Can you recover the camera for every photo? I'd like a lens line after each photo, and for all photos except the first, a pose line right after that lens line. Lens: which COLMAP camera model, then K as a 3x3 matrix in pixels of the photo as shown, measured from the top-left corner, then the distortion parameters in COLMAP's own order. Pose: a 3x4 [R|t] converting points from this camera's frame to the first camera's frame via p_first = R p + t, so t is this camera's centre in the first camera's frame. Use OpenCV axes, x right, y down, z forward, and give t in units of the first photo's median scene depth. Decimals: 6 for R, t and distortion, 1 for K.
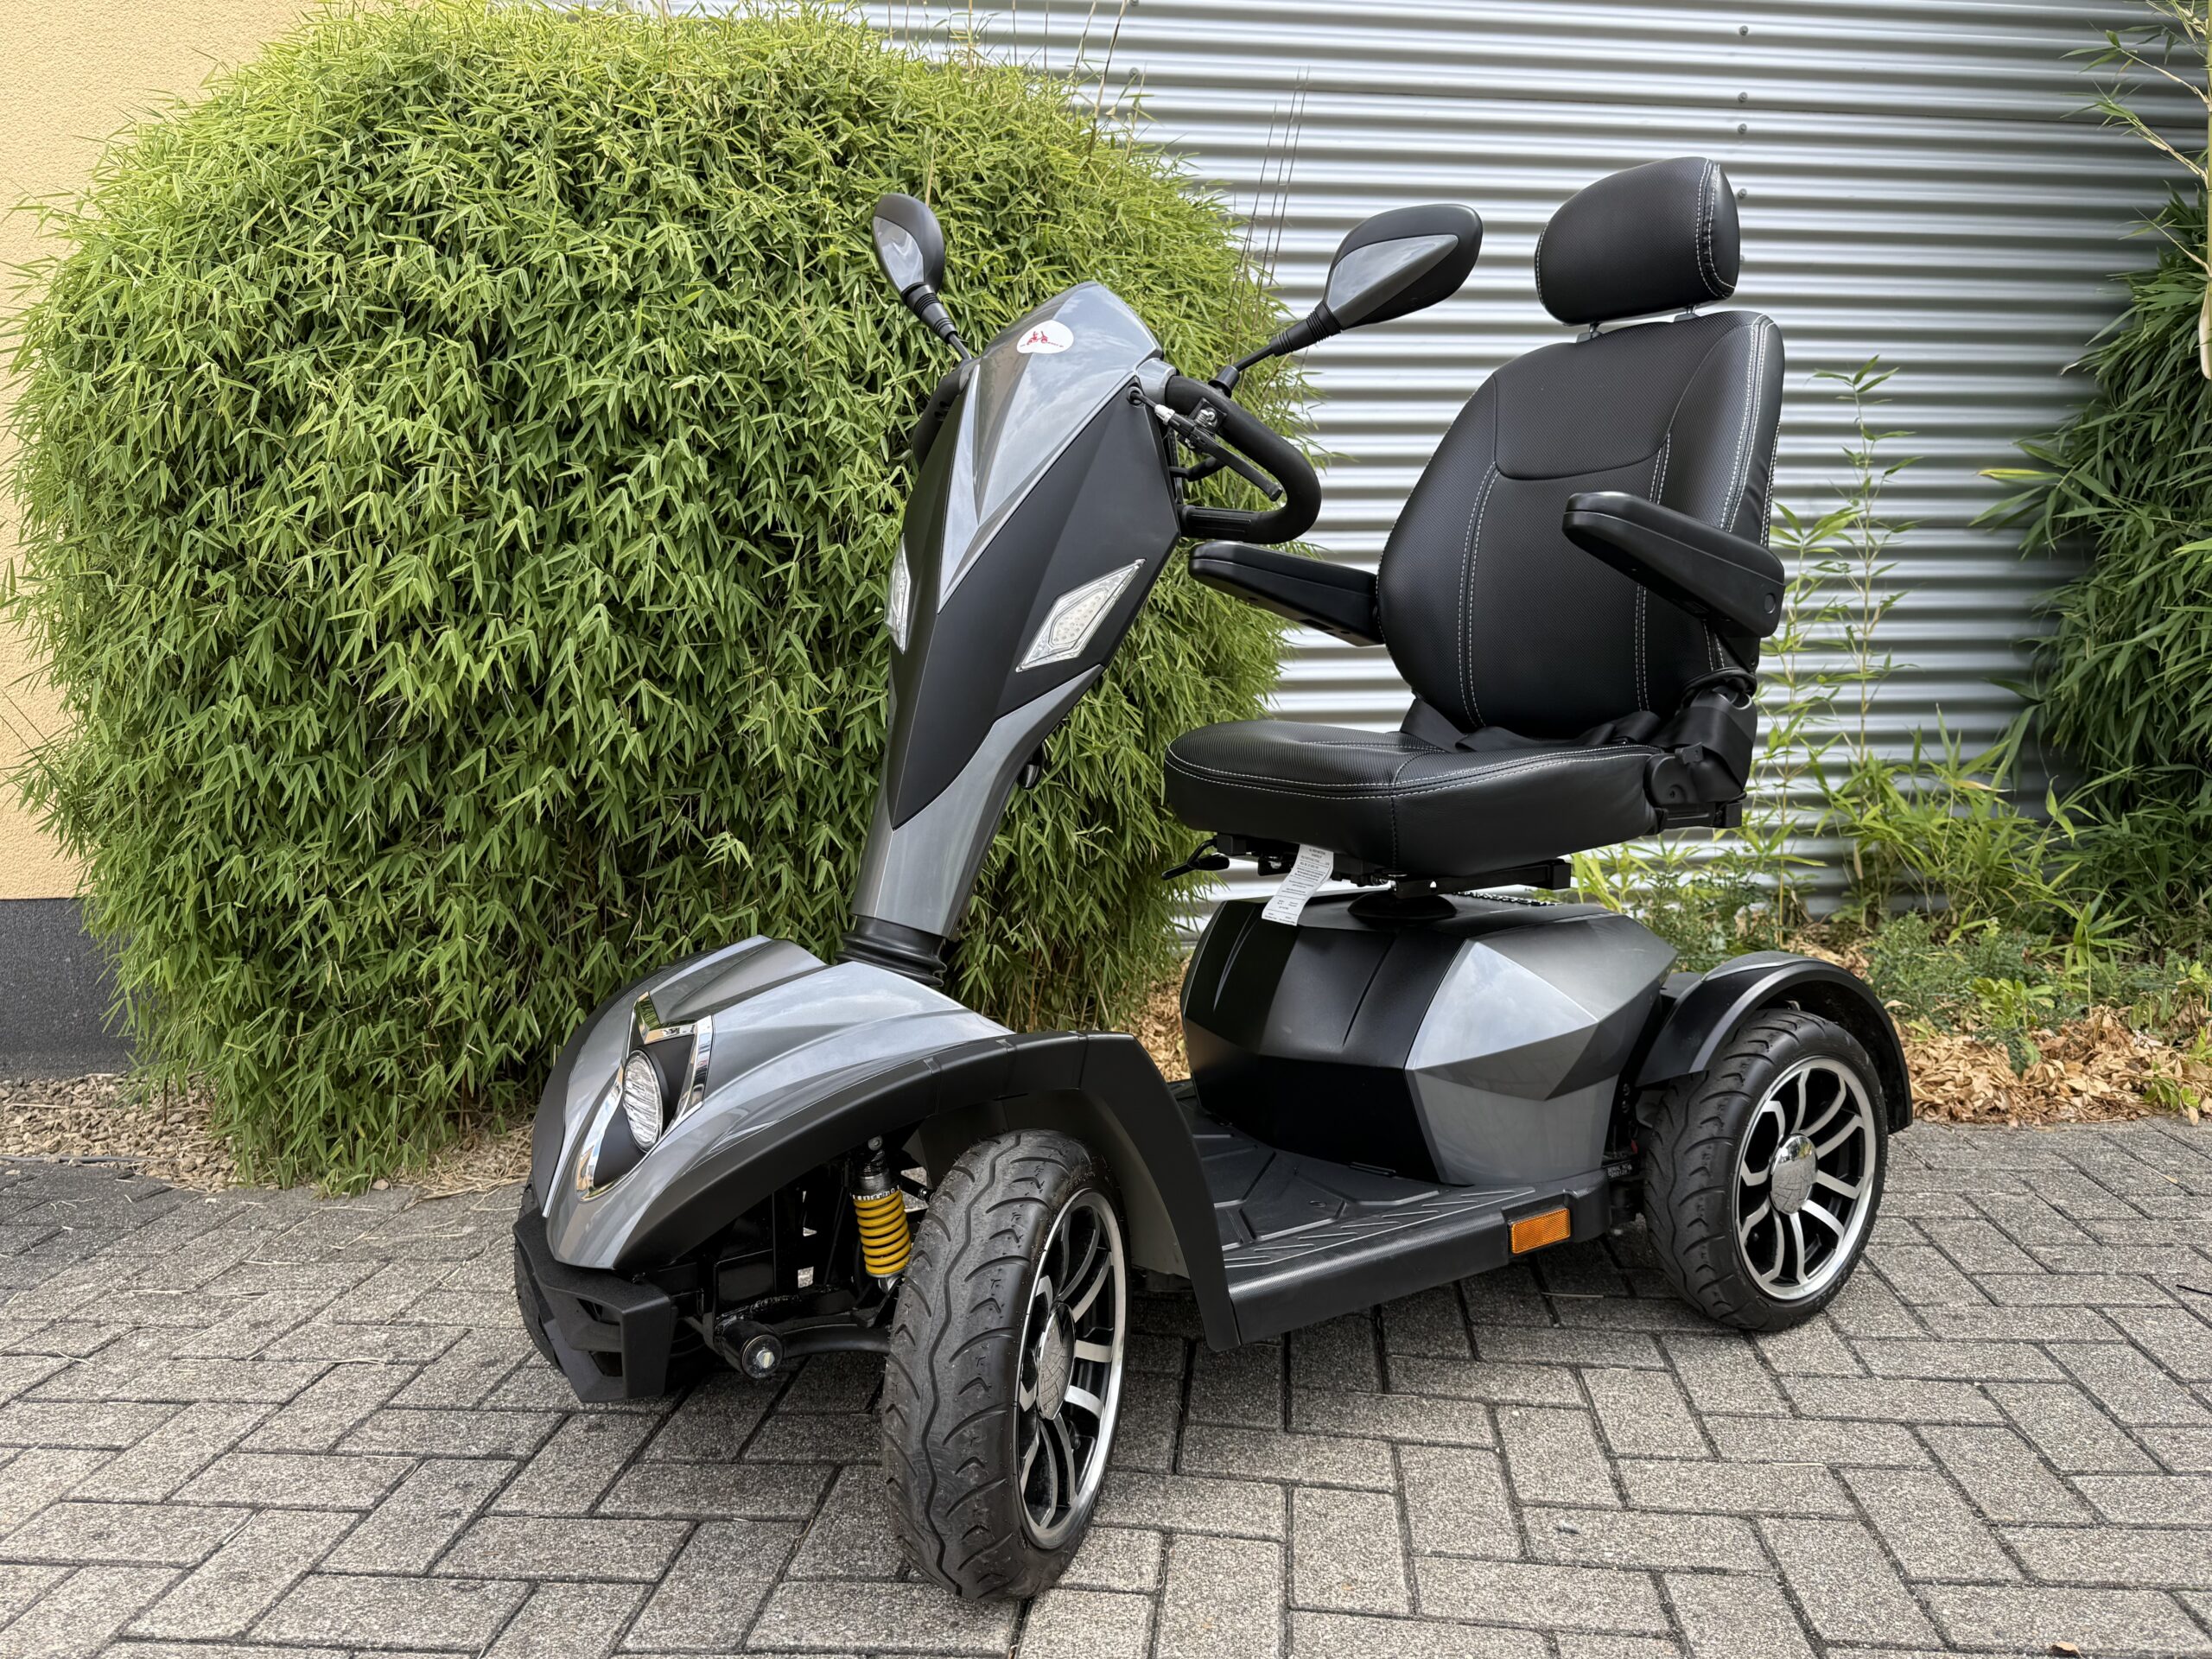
lens RADIAL K [[1717.0, 0, 1111.3], [0, 1717.0, 835.6], [0, 0, 1]] dist [-0.003916, 0.000543]
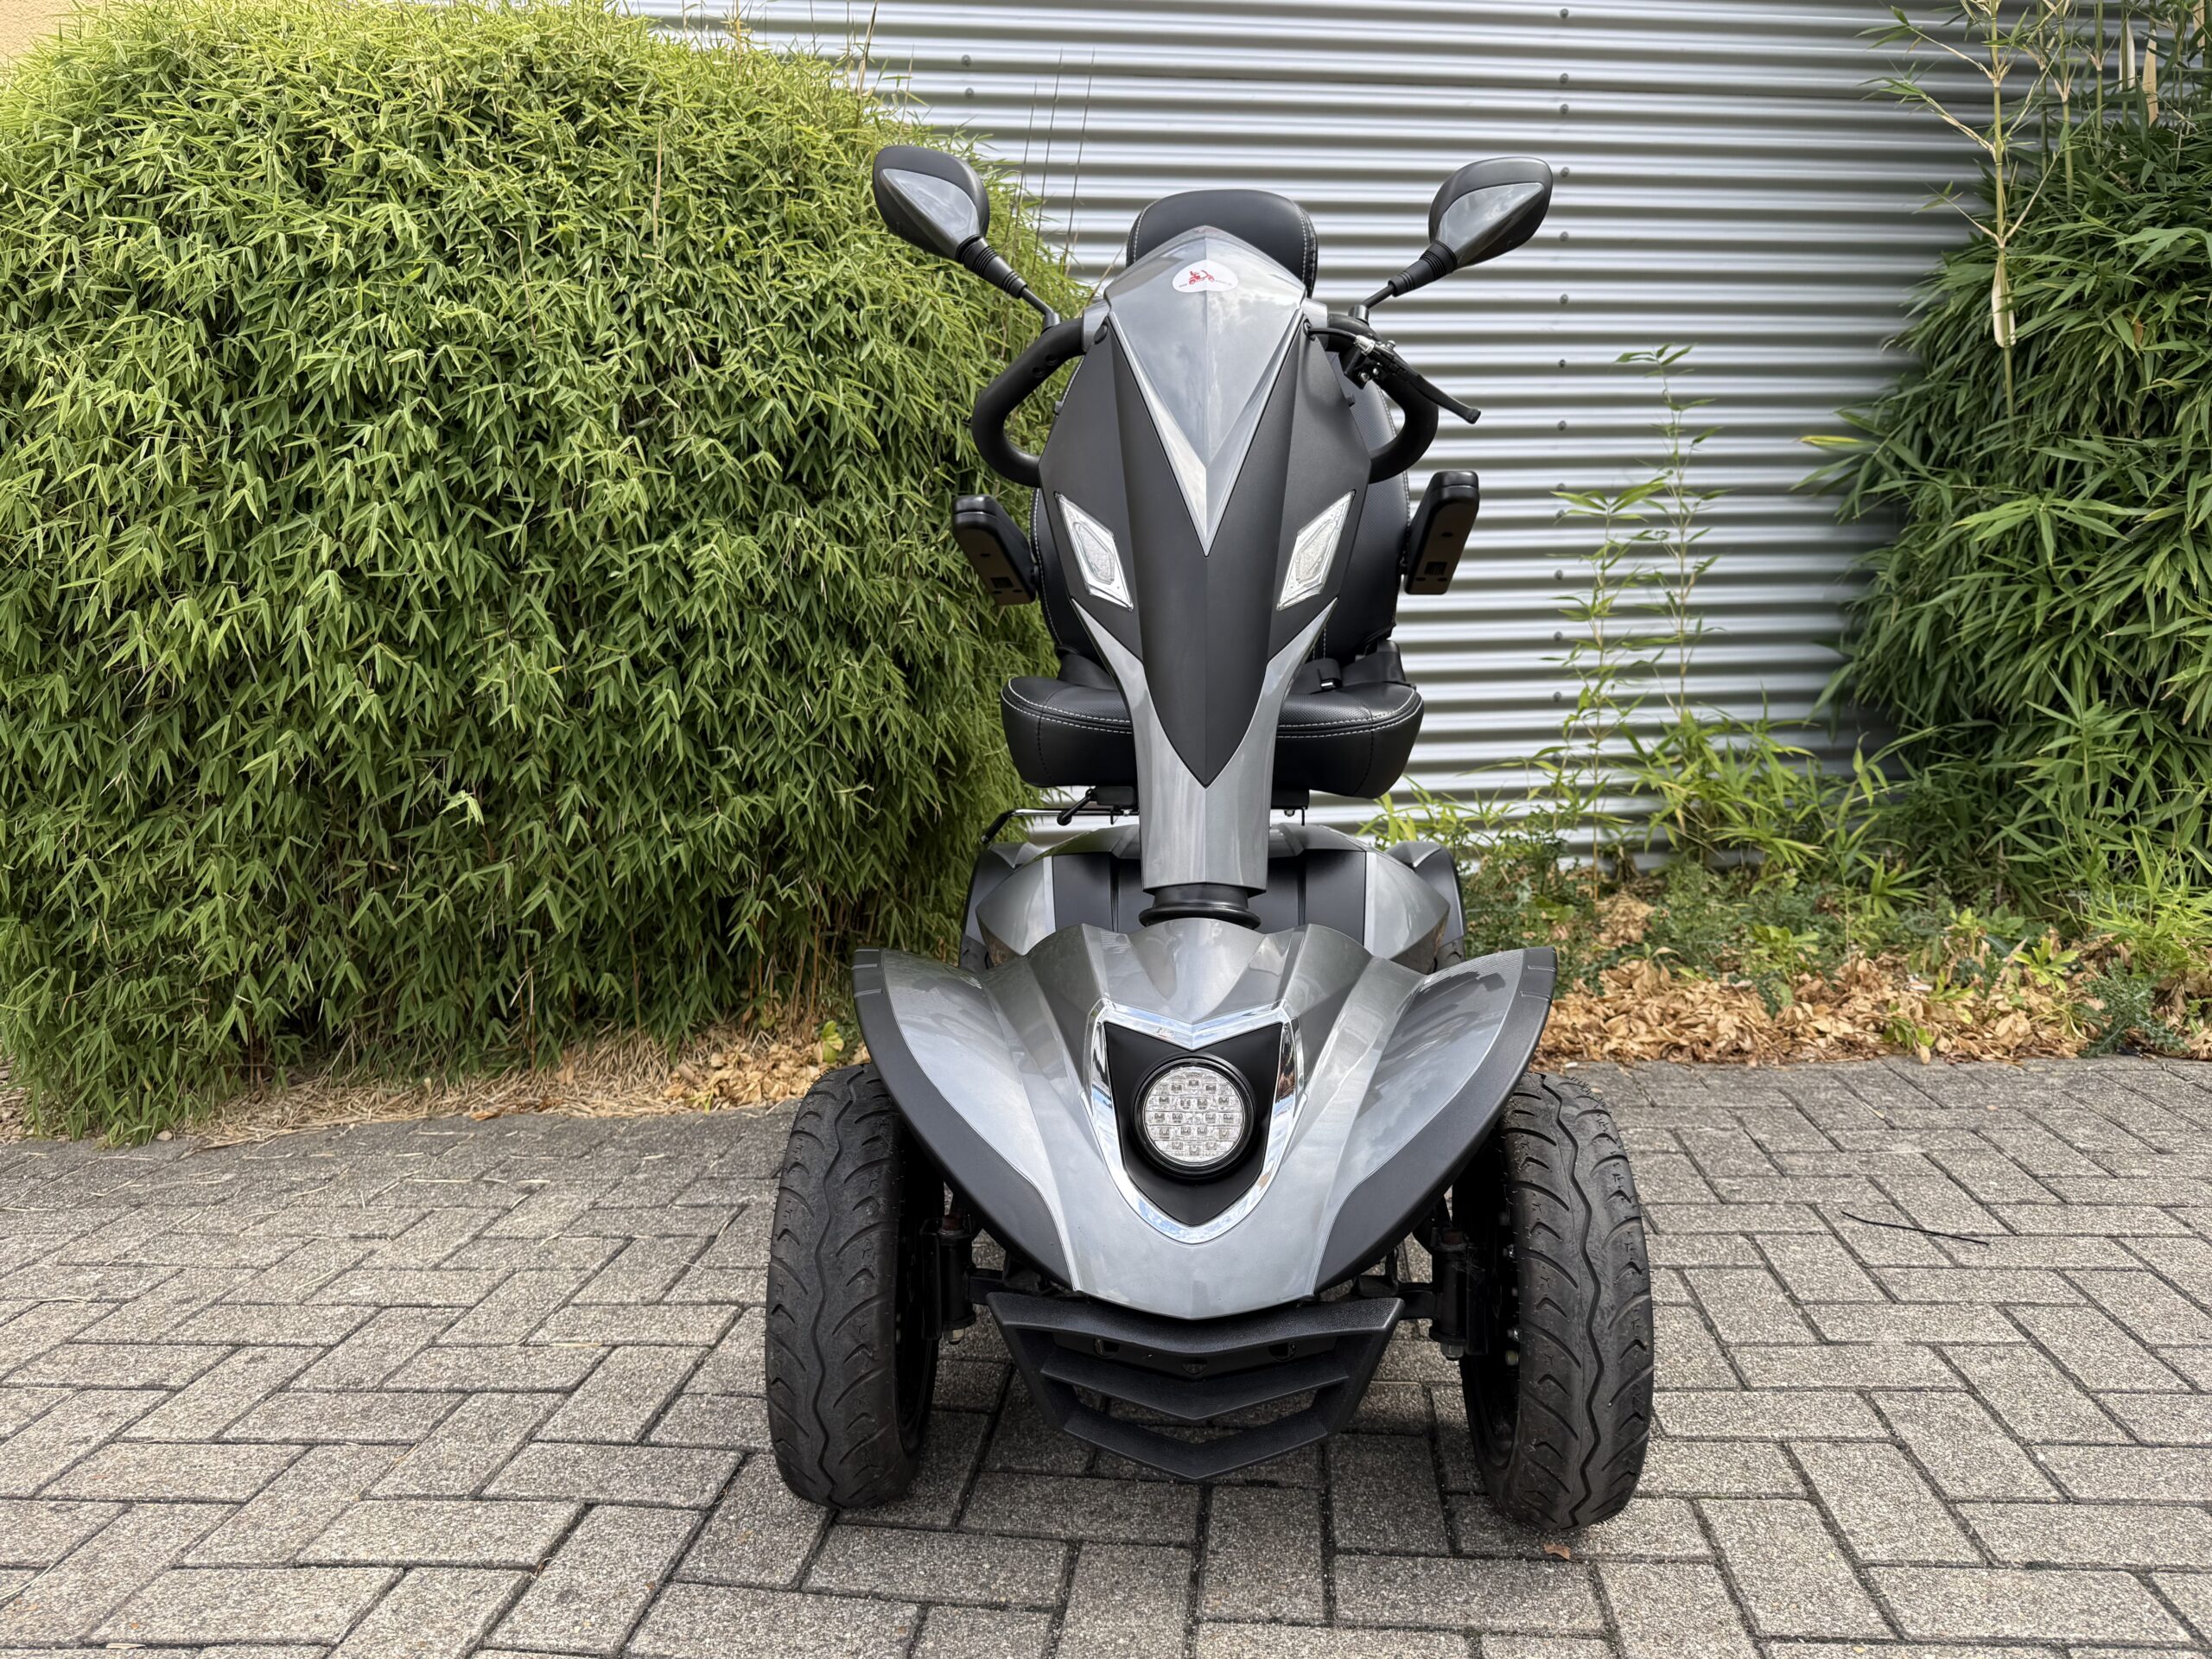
lens RADIAL K [[1643.9, 0, 1114.5], [0, 1643.9, 828.7], [0, 0, 1]] dist [0.011186, -0.018356]
pose [[0.999954, -0.009445, -0.001779, 0.177006], [0.009465, 0.999892, 0.011277, 0.013237], [0.001672, -0.011293, 0.999935, 0.004499]]
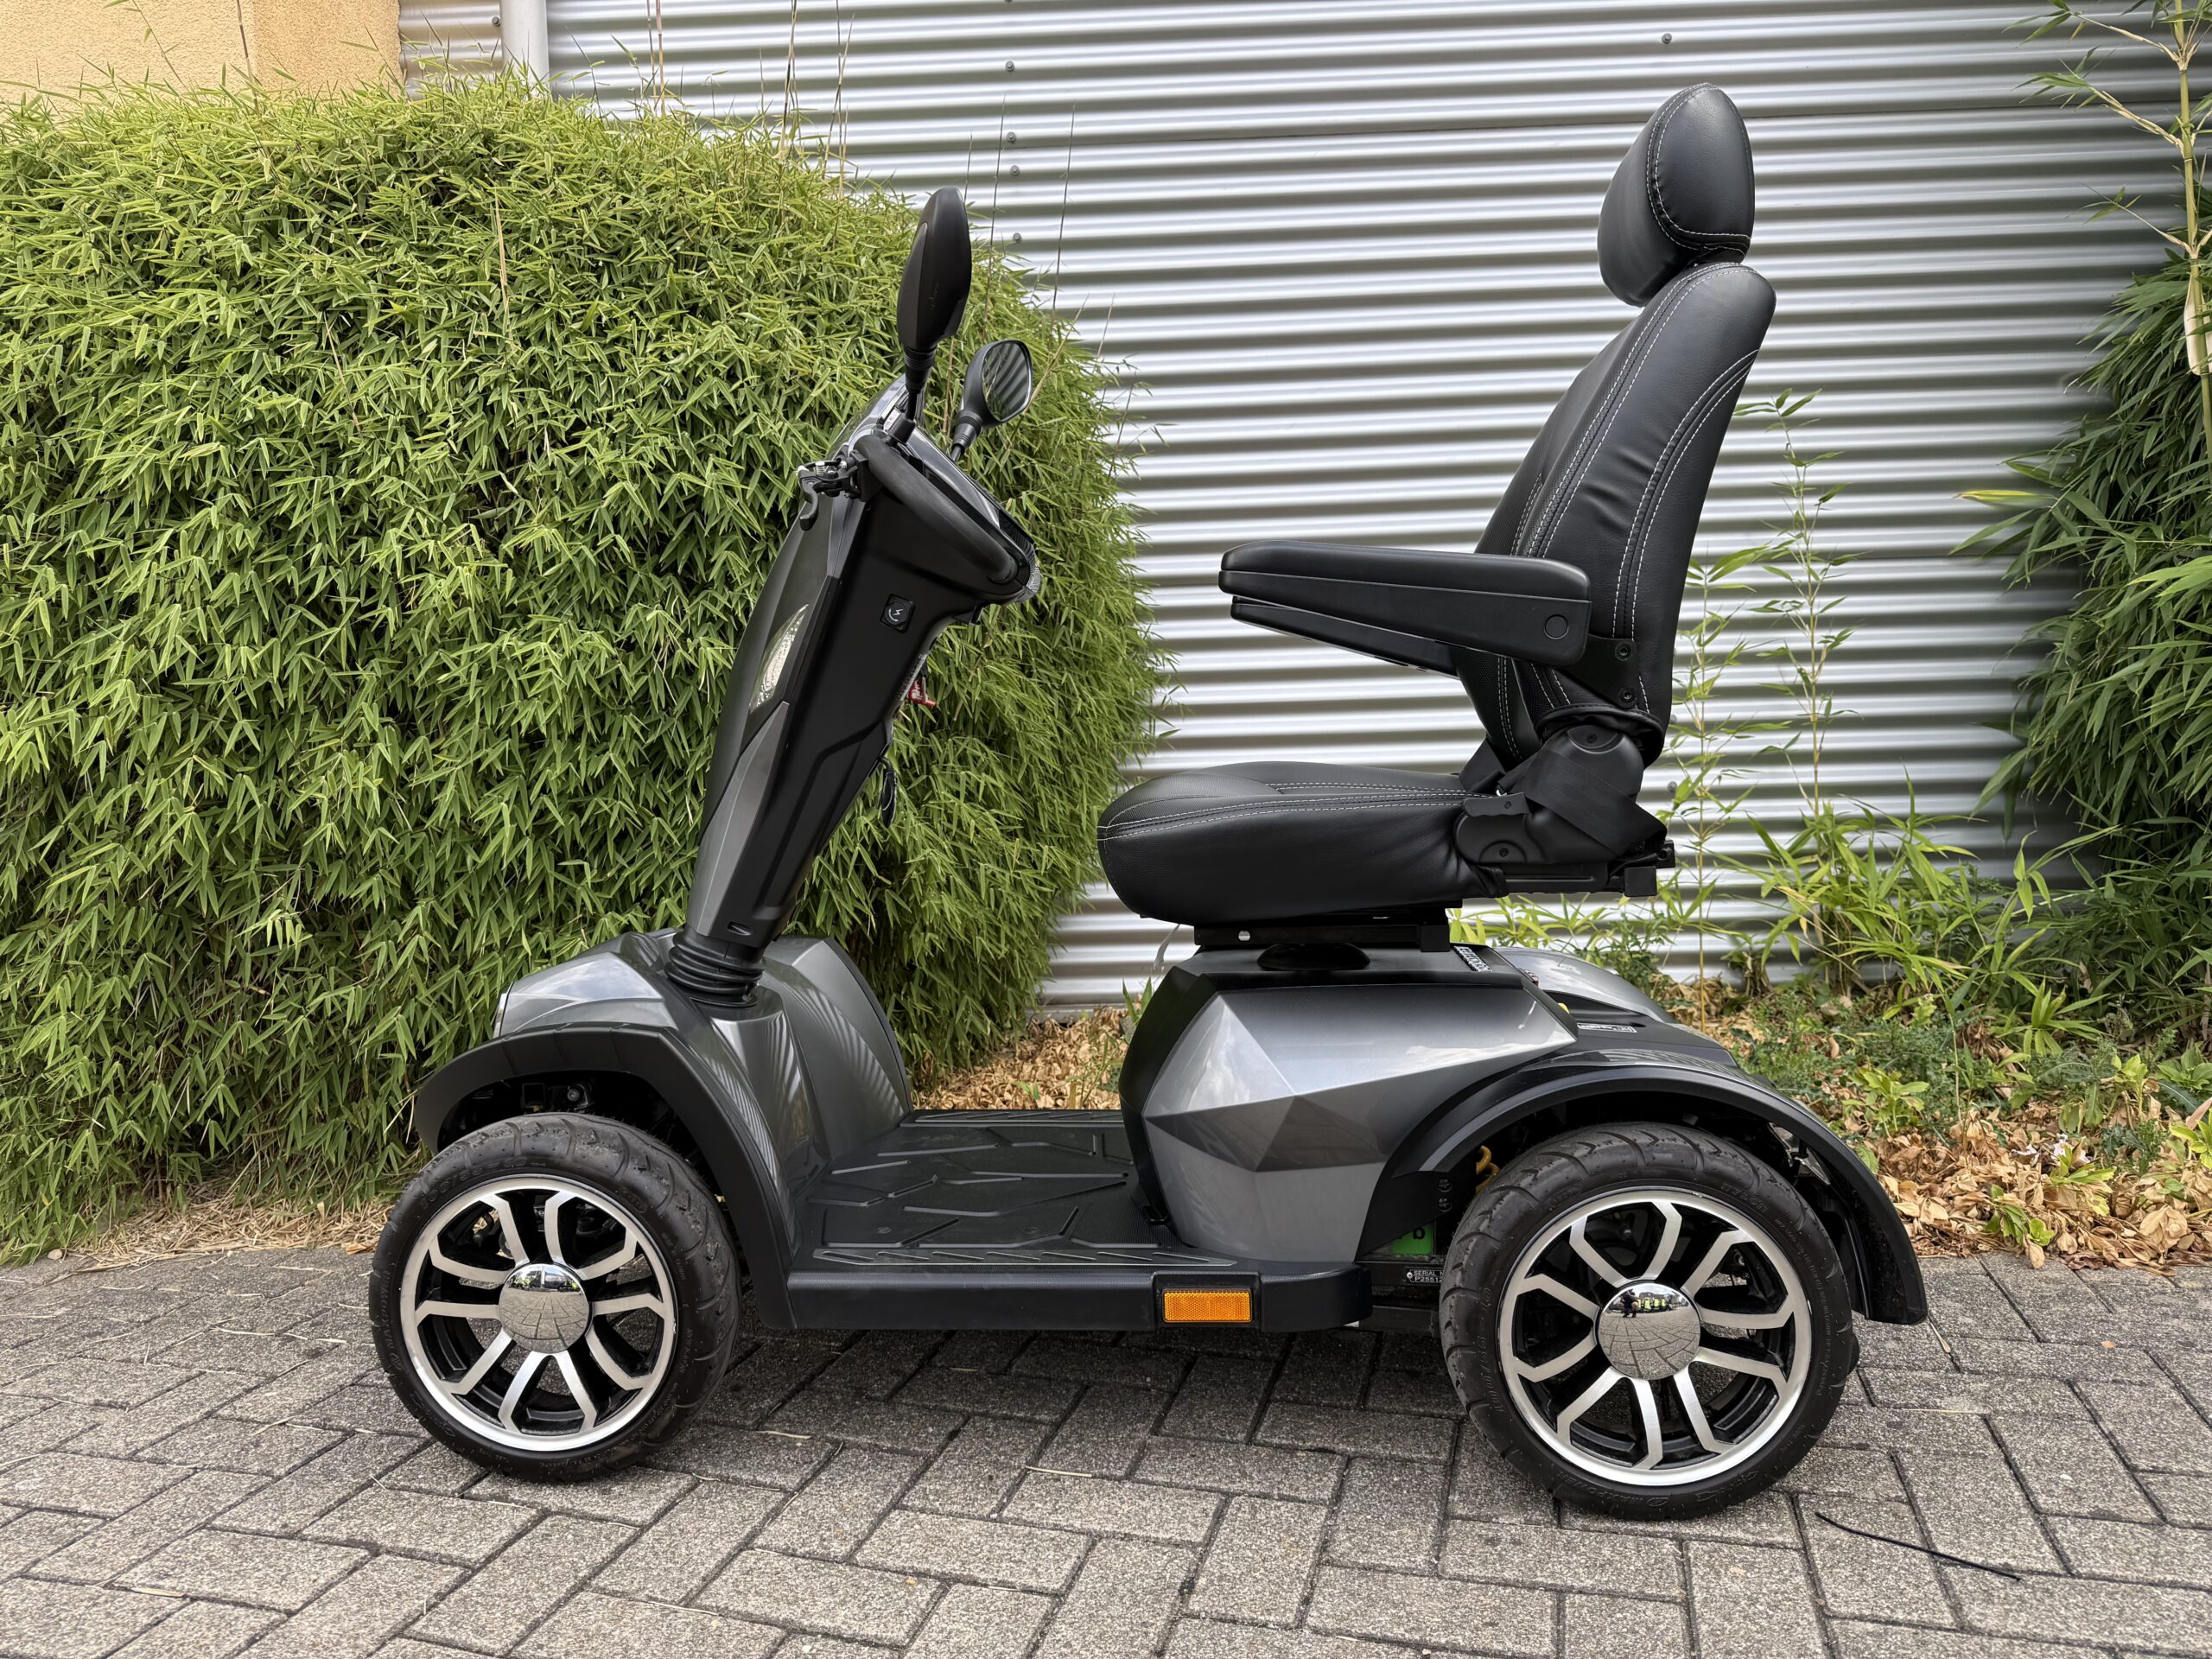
lens RADIAL K [[1542.6, 0, 1111.9], [0, 1542.6, 831.6], [0, 0, 1]] dist [0.002464, -0.009940]
pose [[0.983617, -0.007140, -0.180129, 0.408948], [0.001714, 0.999541, -0.030261, -0.020777], [0.180262, 0.029457, 0.983177, 0.239170]]
